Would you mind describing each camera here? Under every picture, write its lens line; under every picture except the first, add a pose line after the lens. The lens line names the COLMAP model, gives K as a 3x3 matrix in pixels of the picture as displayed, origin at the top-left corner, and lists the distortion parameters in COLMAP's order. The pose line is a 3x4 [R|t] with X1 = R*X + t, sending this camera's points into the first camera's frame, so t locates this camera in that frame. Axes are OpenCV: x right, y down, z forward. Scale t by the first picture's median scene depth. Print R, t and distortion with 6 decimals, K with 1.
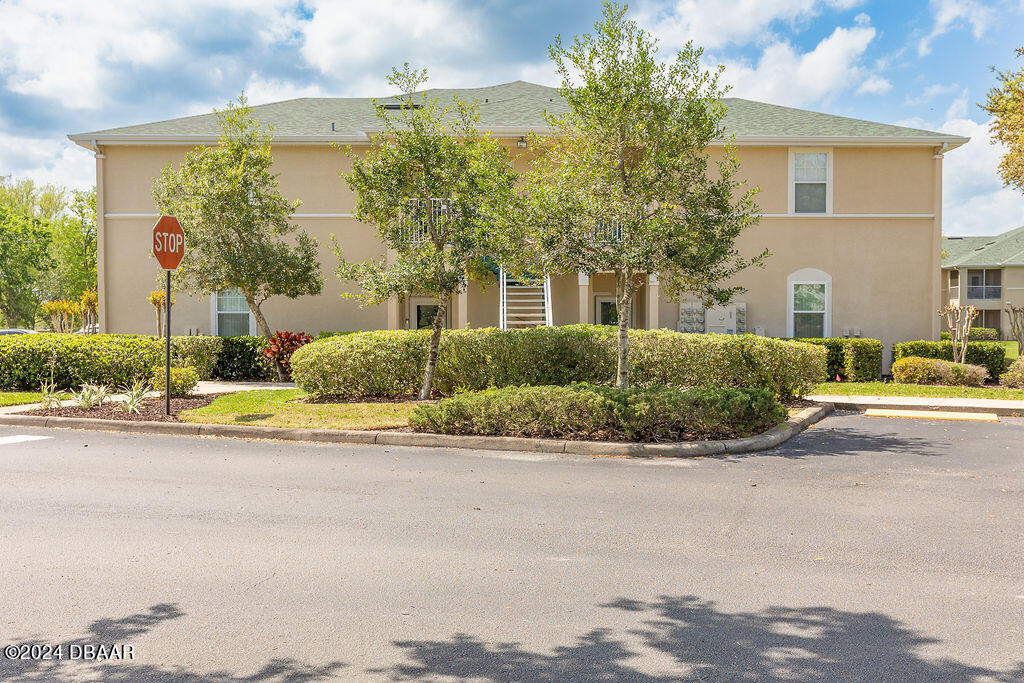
lens RADIAL K [[1037.3, 0, 512.0], [0, 1037.3, 341.5], [0, 0, 1]] dist [0.002676, 0.000247]
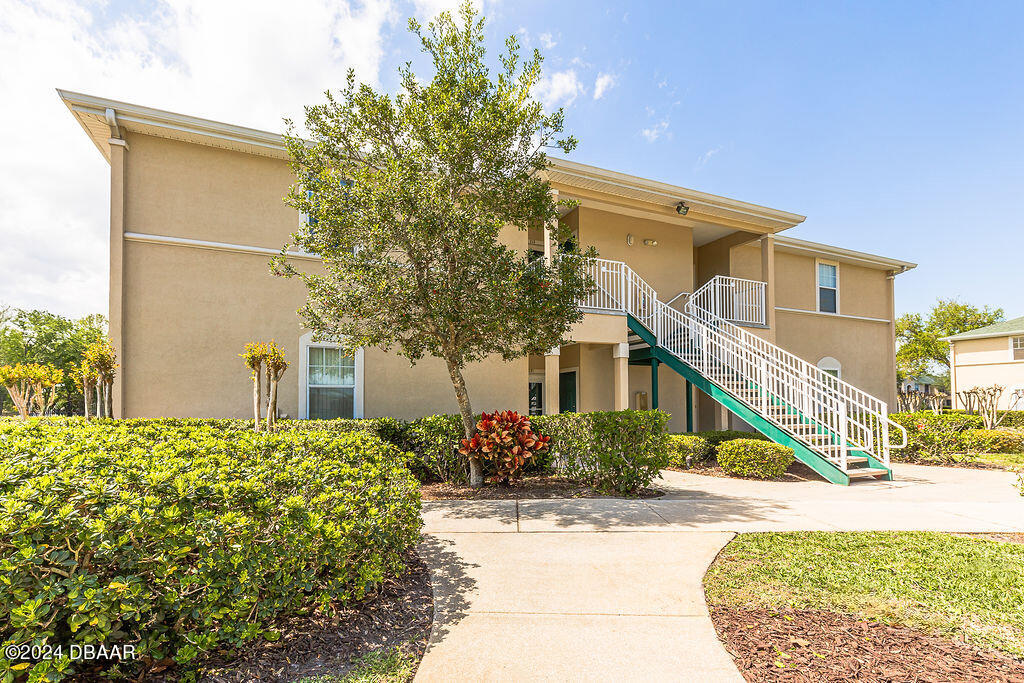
lens RADIAL K [[488.9, 0, 514.8], [0, 488.9, 392.8], [0, 0, 1]] dist [-0.000913, -0.000069]
pose [[0.919236, 0.008231, 0.393621, -0.283091], [0.009170, 0.999063, -0.042306, -0.007263], [-0.393600, 0.042499, 0.918299, 0.617579]]
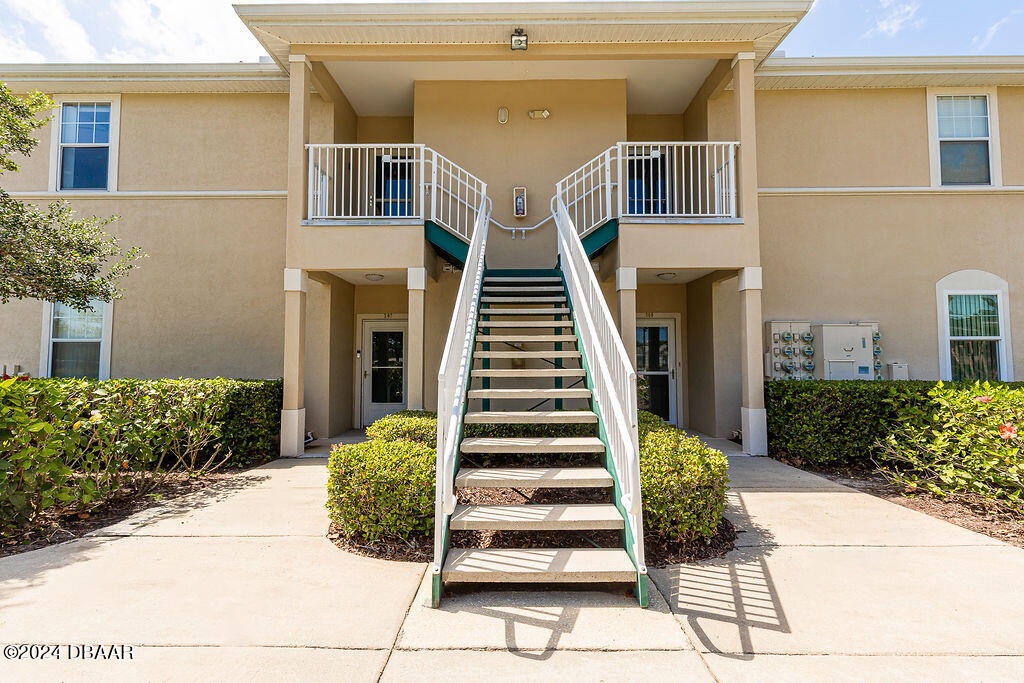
lens RADIAL K [[469.5, 0, 513.0], [0, 469.5, 335.1], [0, 0, 1]] dist [-0.003146, -0.000407]
pose [[0.998993, -0.004508, -0.044637, 0.017031], [0.001351, 0.997511, -0.070493, -0.010160], [0.044843, 0.070362, 0.996513, 0.703039]]
